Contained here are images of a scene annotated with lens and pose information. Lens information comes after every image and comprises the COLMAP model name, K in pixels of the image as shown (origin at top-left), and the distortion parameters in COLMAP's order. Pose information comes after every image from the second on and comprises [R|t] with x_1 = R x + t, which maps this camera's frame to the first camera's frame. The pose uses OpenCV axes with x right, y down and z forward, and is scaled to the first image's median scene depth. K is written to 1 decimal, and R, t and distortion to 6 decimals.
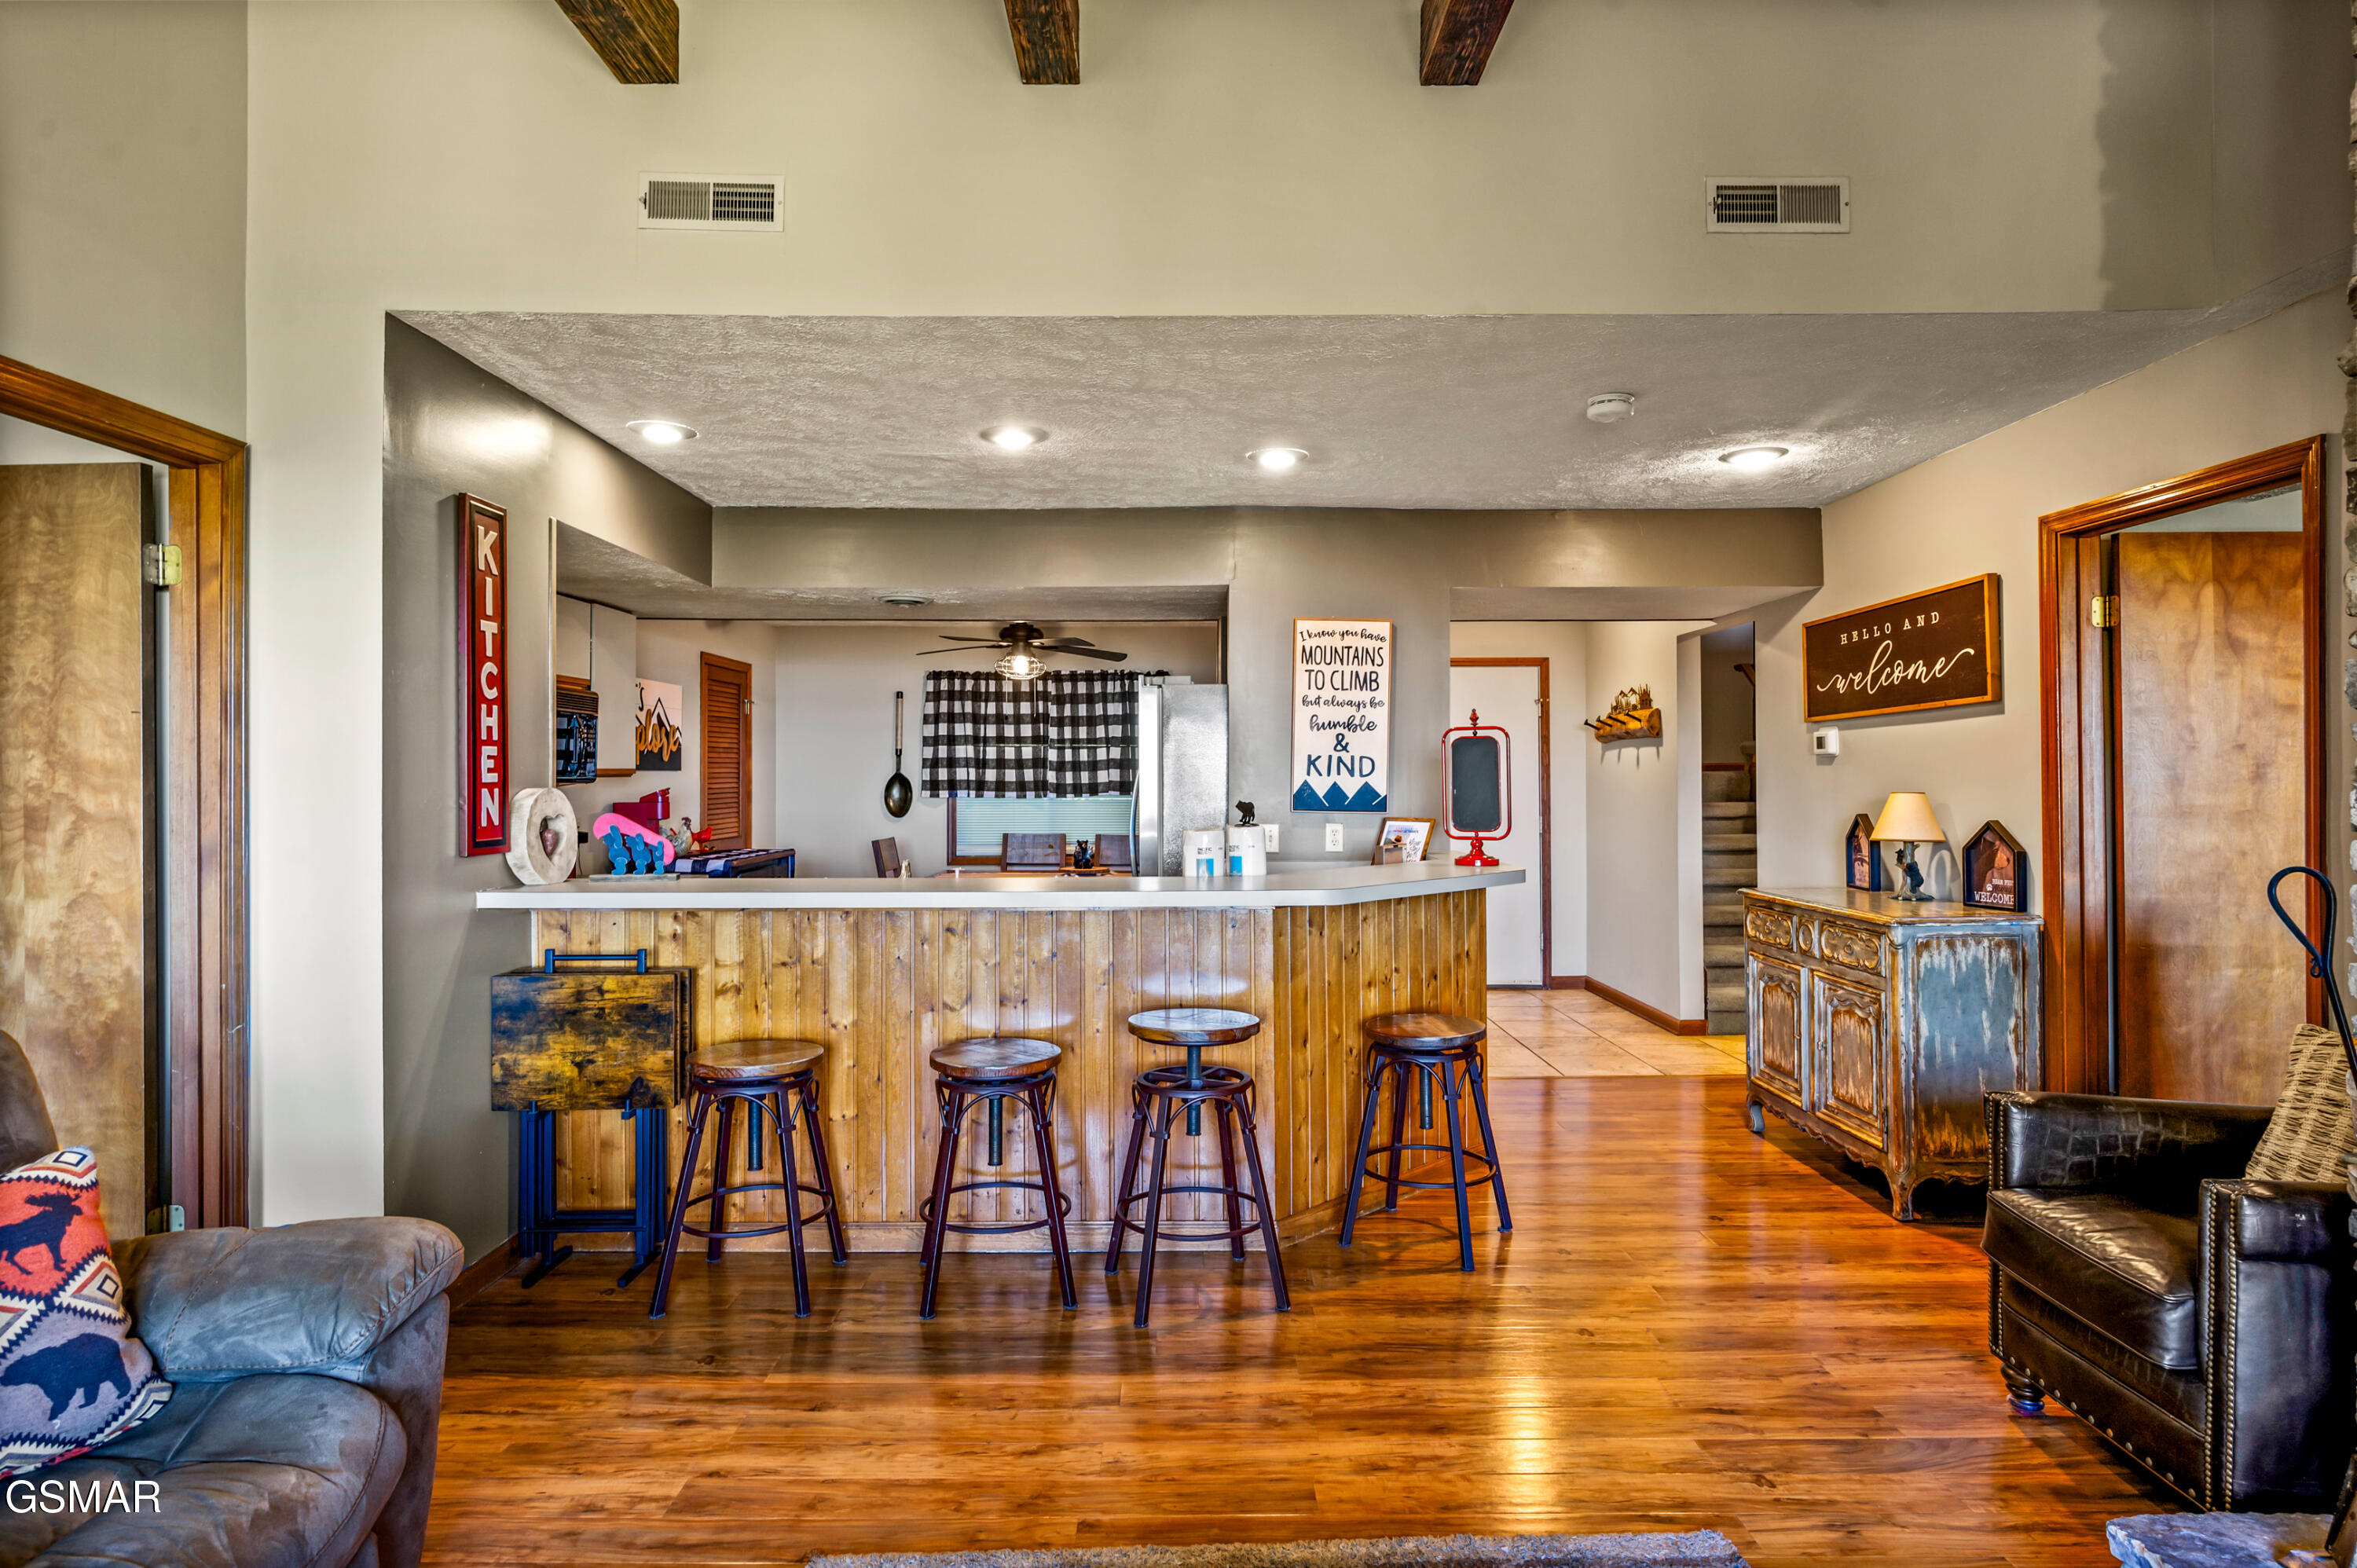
lens RADIAL K [[1287.8, 0, 1173.9], [0, 1287.8, 775.9], [0, 0, 1]] dist [0.000542, 0.000017]
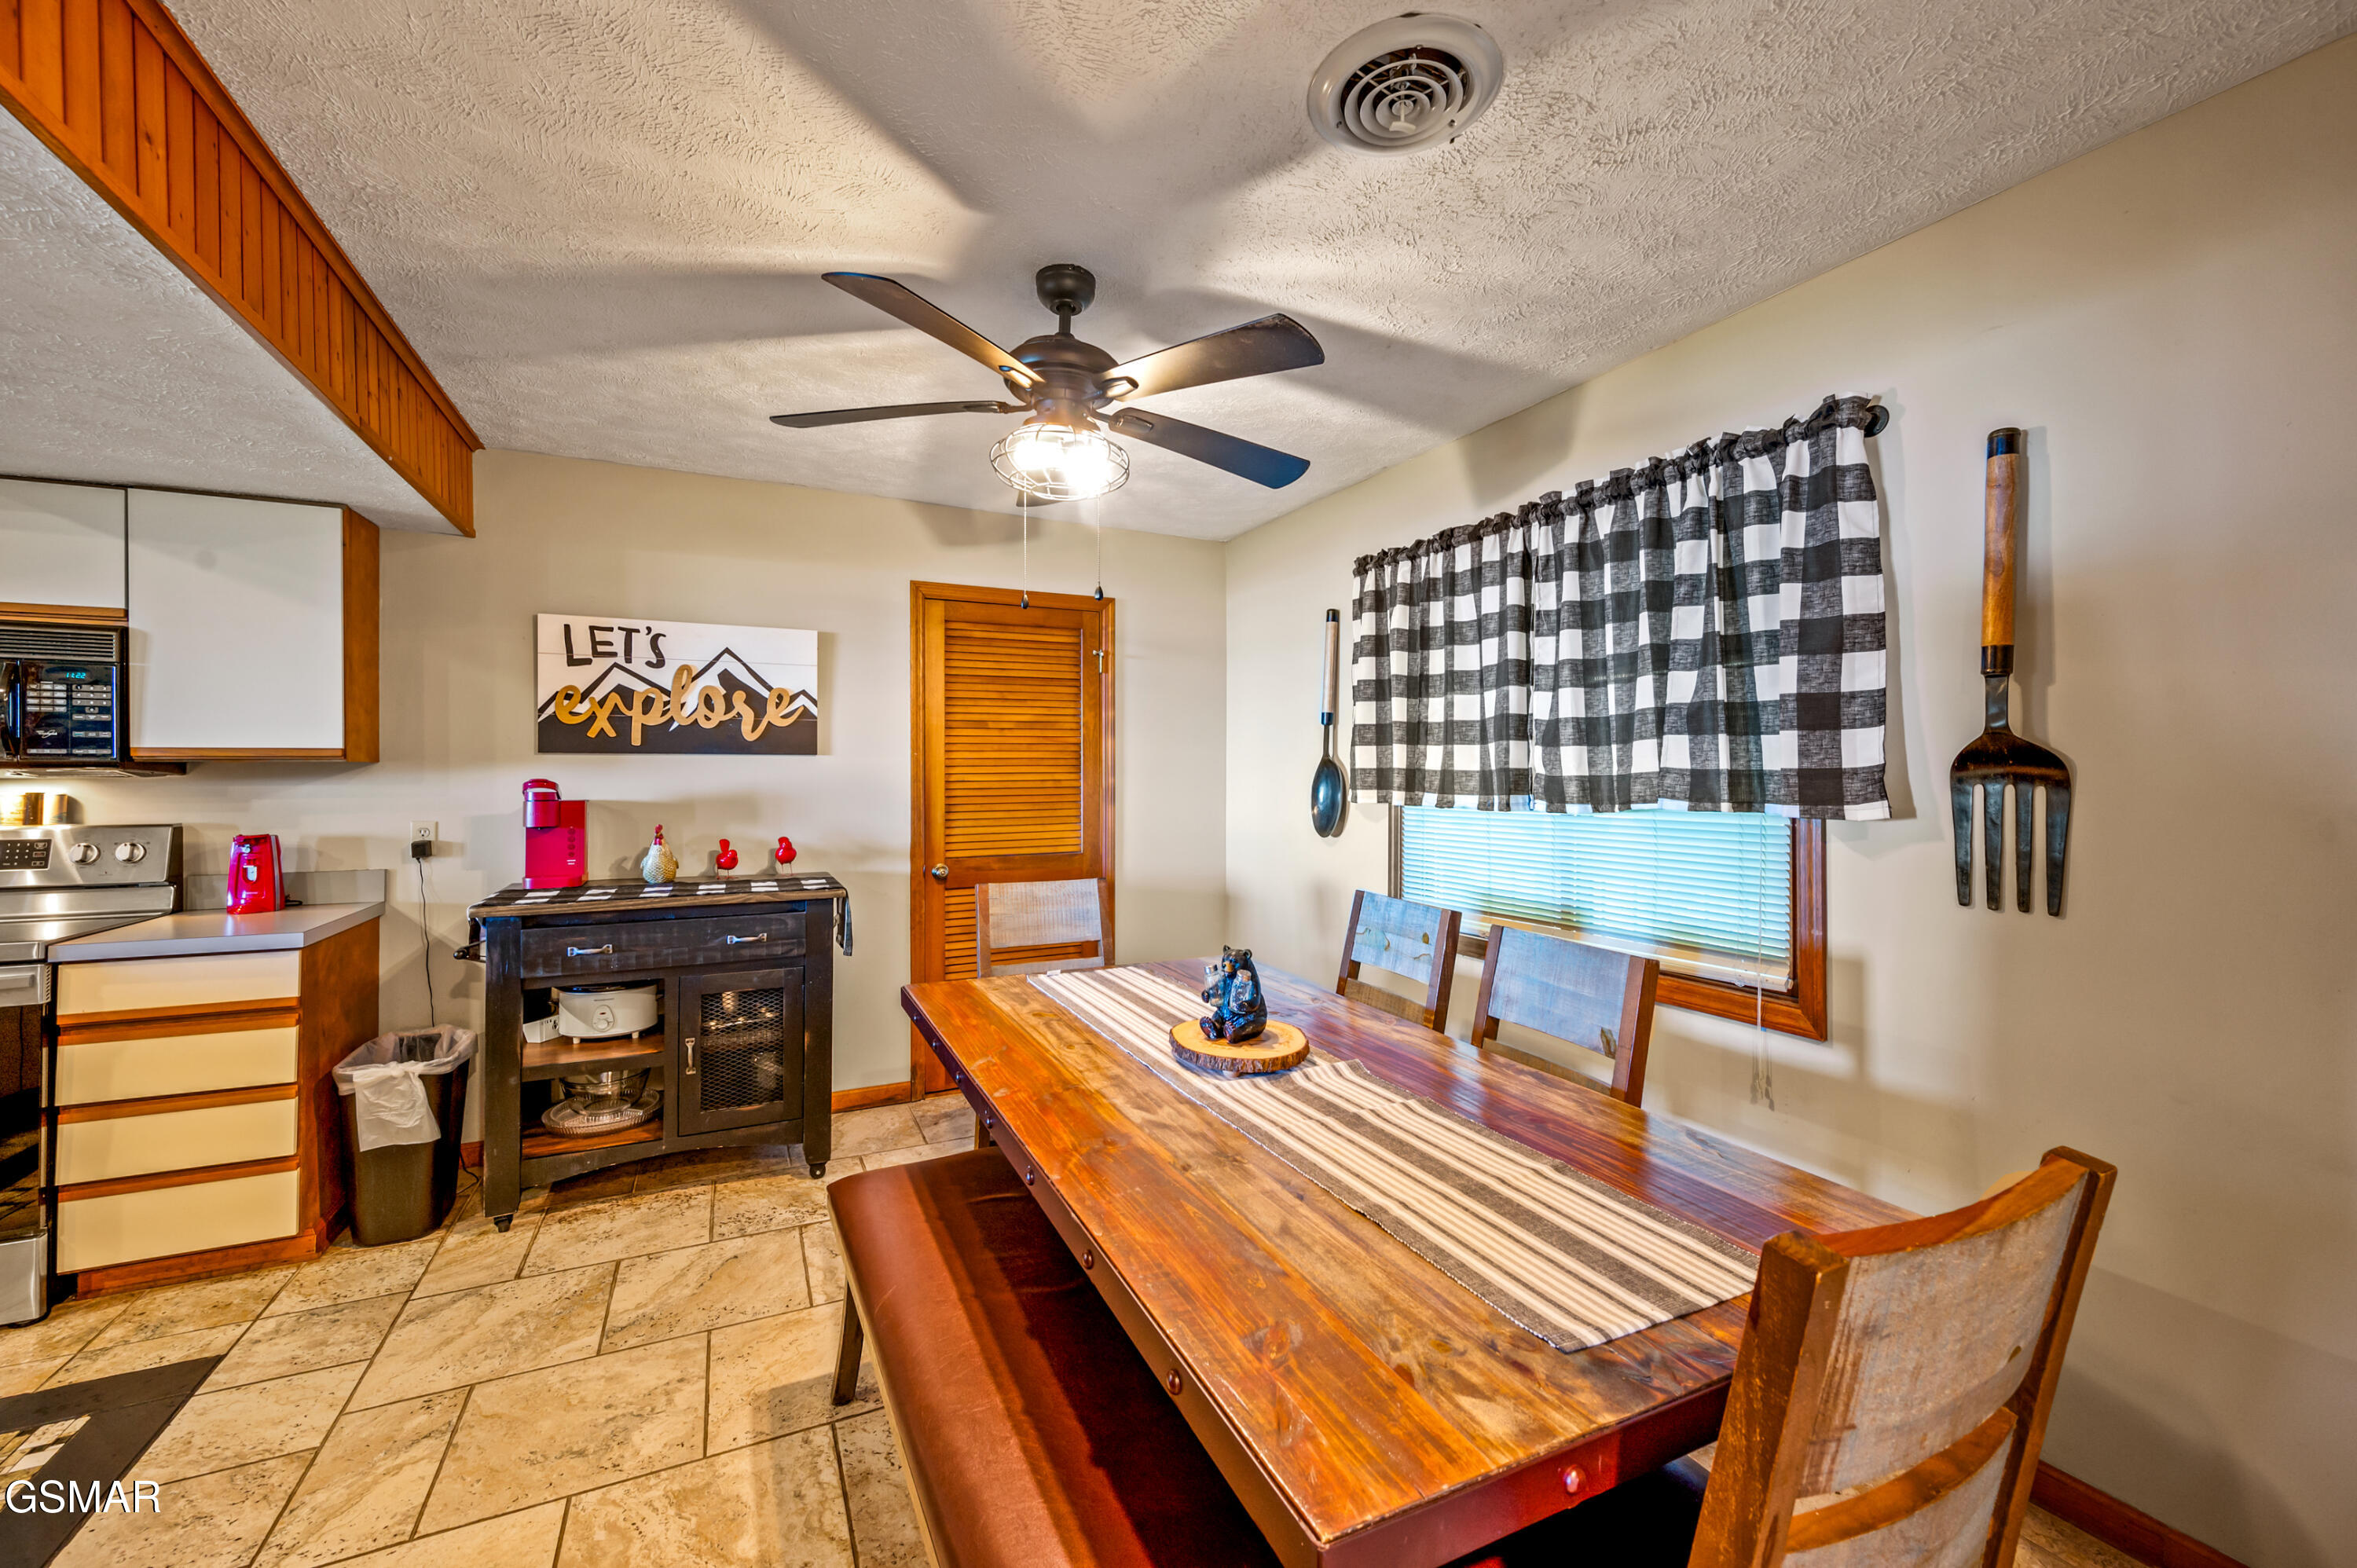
lens RADIAL K [[932.8, 0, 1187.2], [0, 932.8, 773.7], [0, 0, 1]] dist [-0.004385, 0.000775]
pose [[0.445460, 0.000633, -0.895301, 0.117604], [0.001850, 0.999997, 0.001628, 0.004331], [0.895300, -0.002382, 0.445458, 0.771188]]
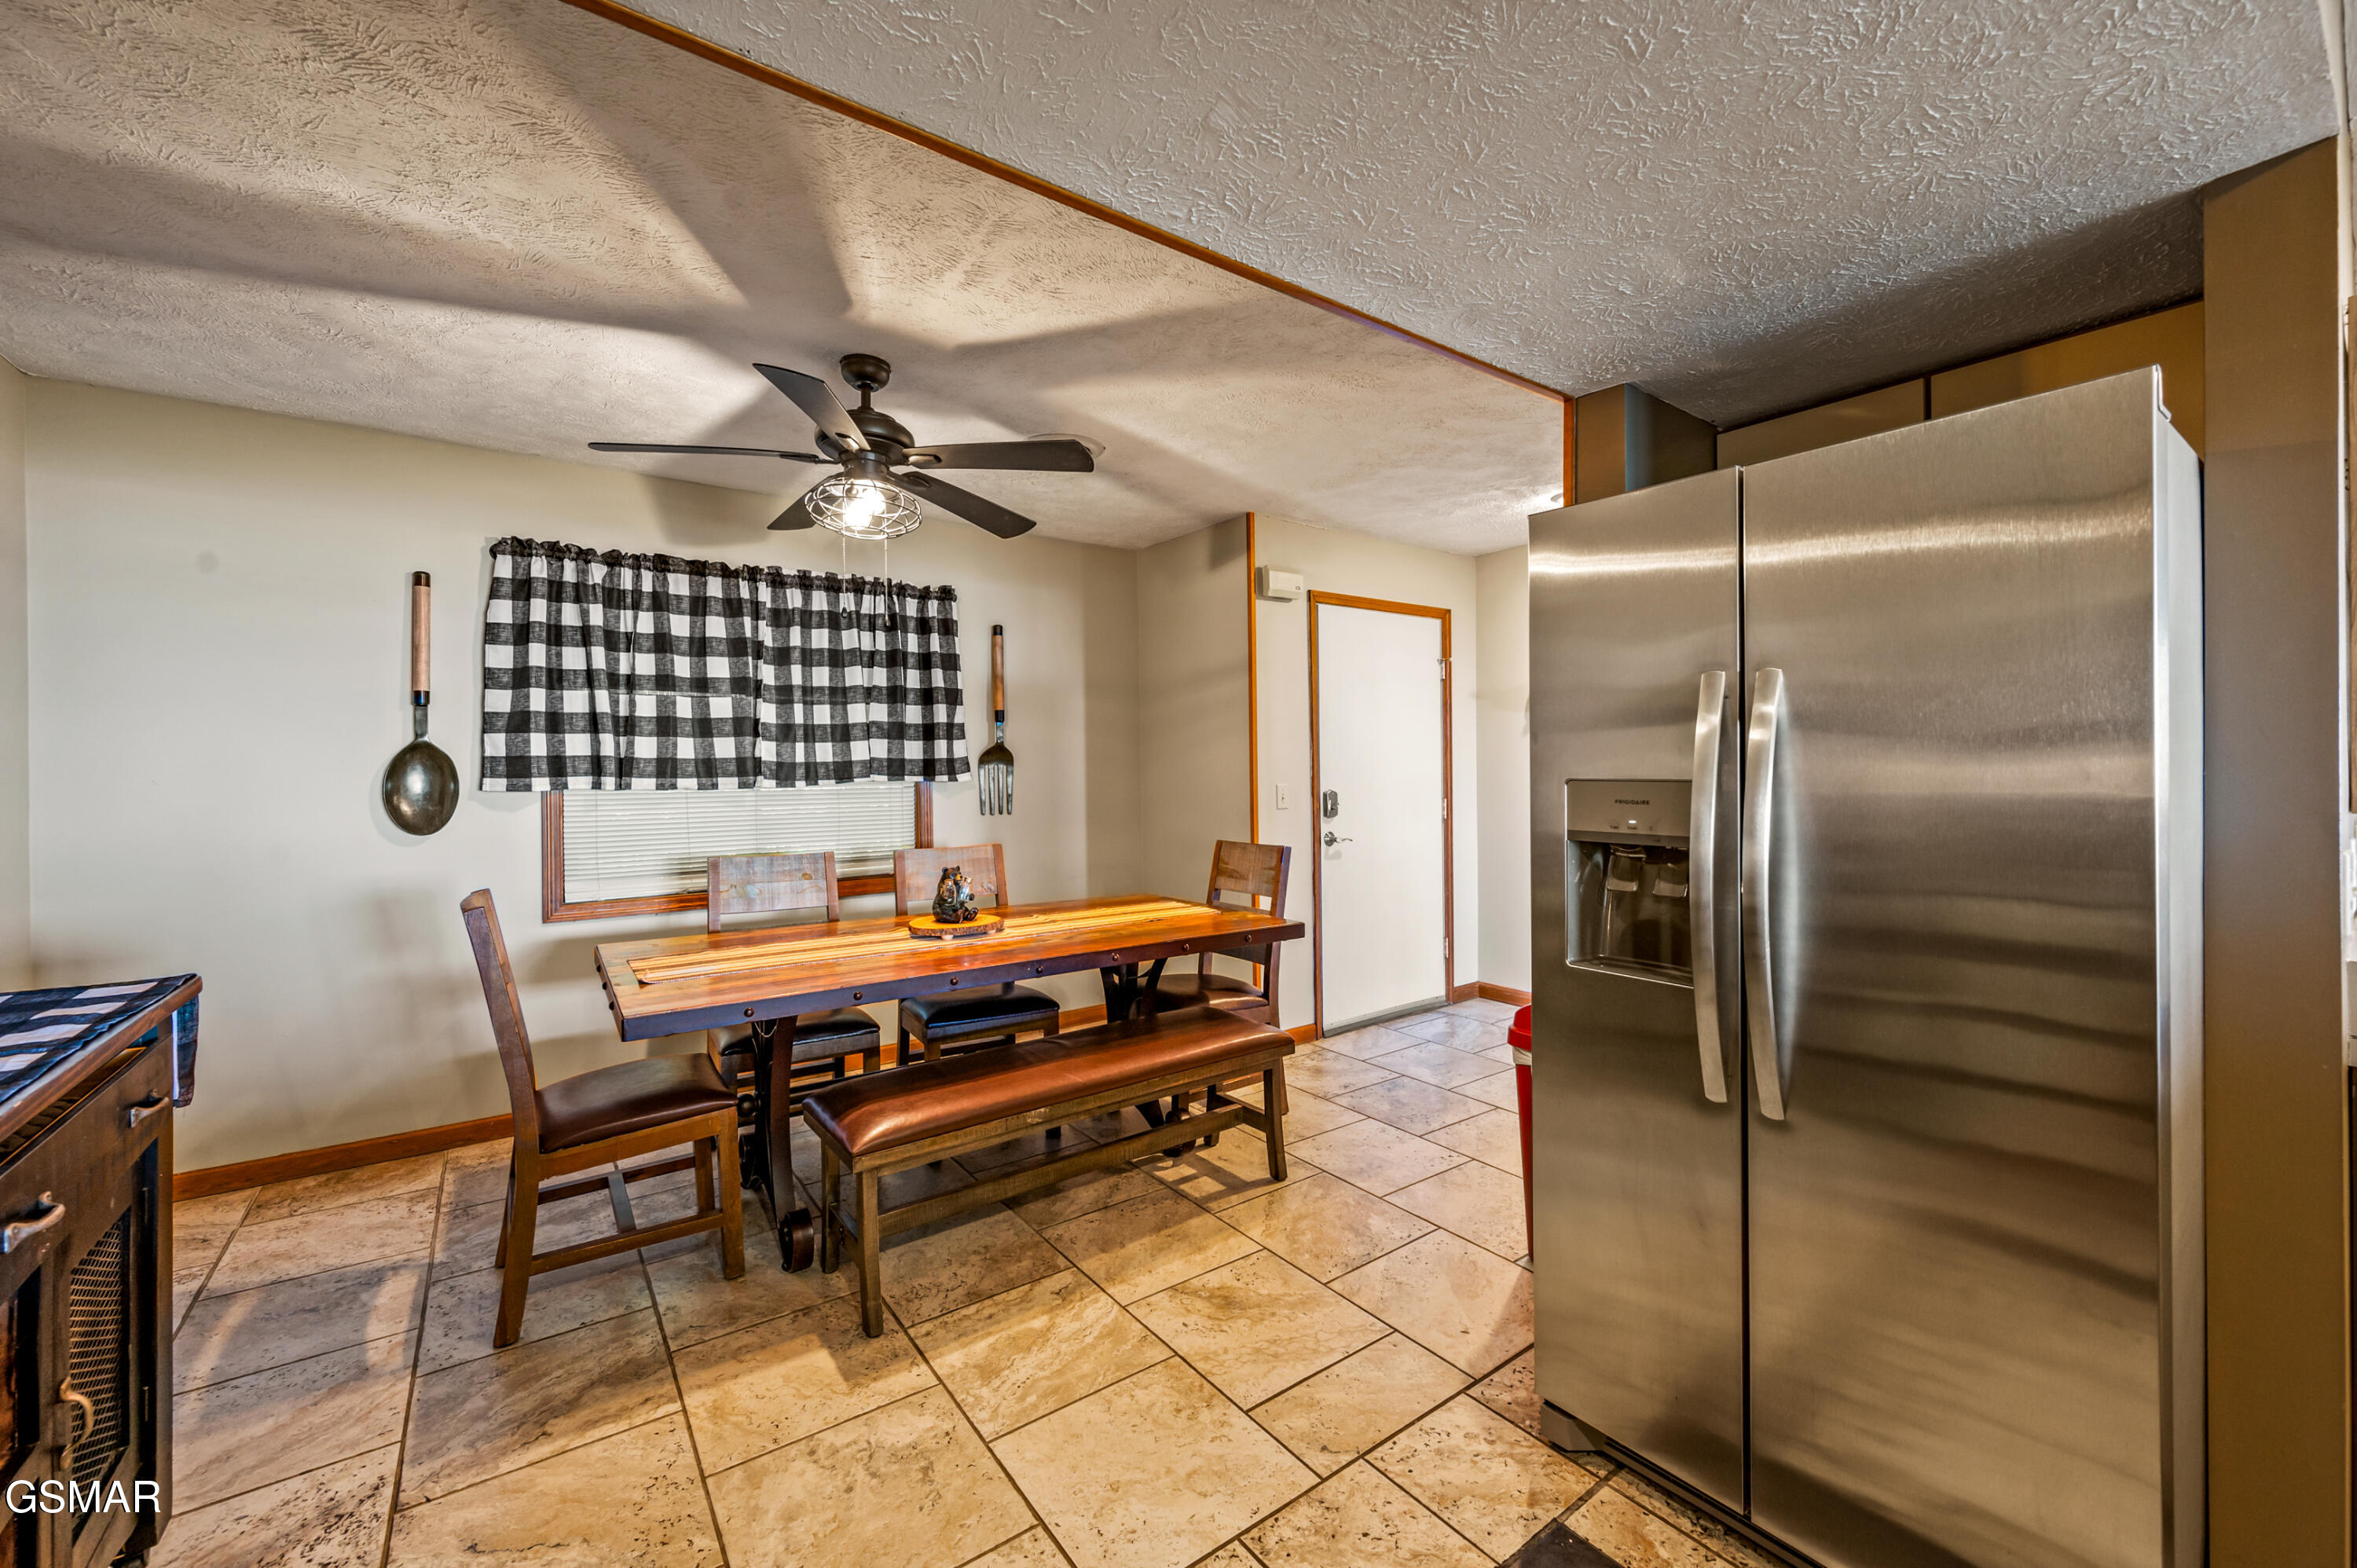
lens RADIAL K [[932.8, 0, 1180.9], [0, 932.8, 766.4], [0, 0, 1]] dist [-0.004385, 0.000775]
pose [[0.804341, -0.005252, 0.594144, -0.193001], [0.003814, 0.999986, 0.003676, 0.006689], [-0.594155, -0.000691, 0.804350, 0.557399]]
